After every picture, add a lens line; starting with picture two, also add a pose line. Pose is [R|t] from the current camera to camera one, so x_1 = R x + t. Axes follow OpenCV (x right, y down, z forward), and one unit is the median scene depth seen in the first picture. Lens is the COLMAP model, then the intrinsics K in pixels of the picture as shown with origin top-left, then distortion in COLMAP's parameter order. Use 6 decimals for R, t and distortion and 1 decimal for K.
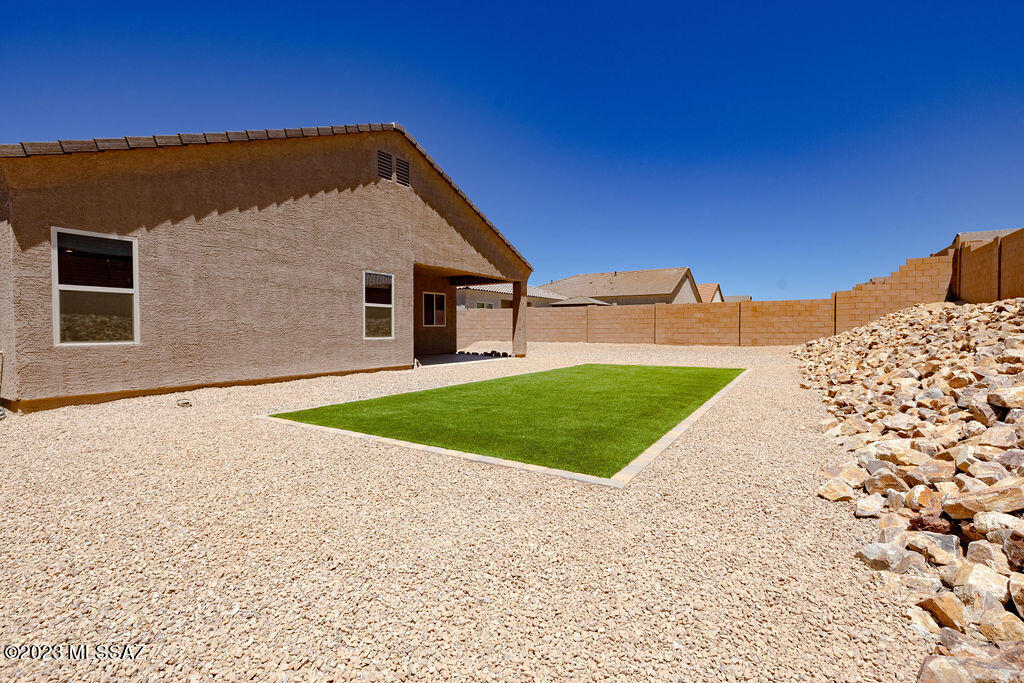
lens RADIAL K [[434.1, 0, 512.7], [0, 434.1, 334.9], [0, 0, 1]] dist [-0.002148, 0.000493]
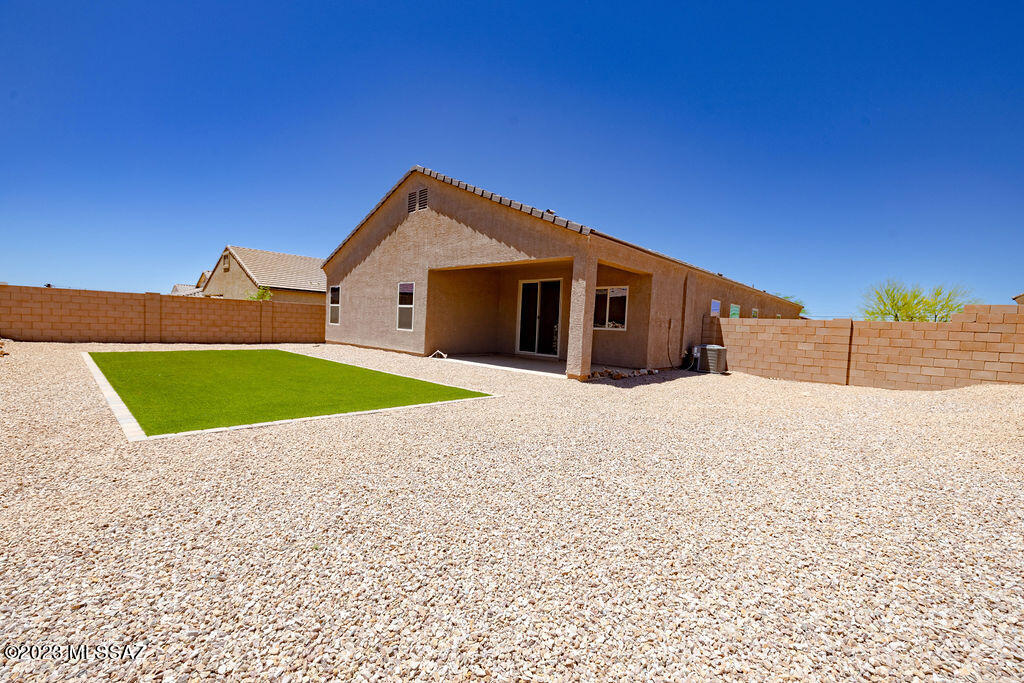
lens RADIAL K [[434.1, 0, 512.1], [0, 434.1, 349.5], [0, 0, 1]] dist [-0.002148, 0.000493]
pose [[-0.158994, 0.041971, -0.986387, 1.006314], [-0.063804, 0.996571, 0.052689, -0.024575], [0.985216, 0.071312, -0.155771, 1.549865]]
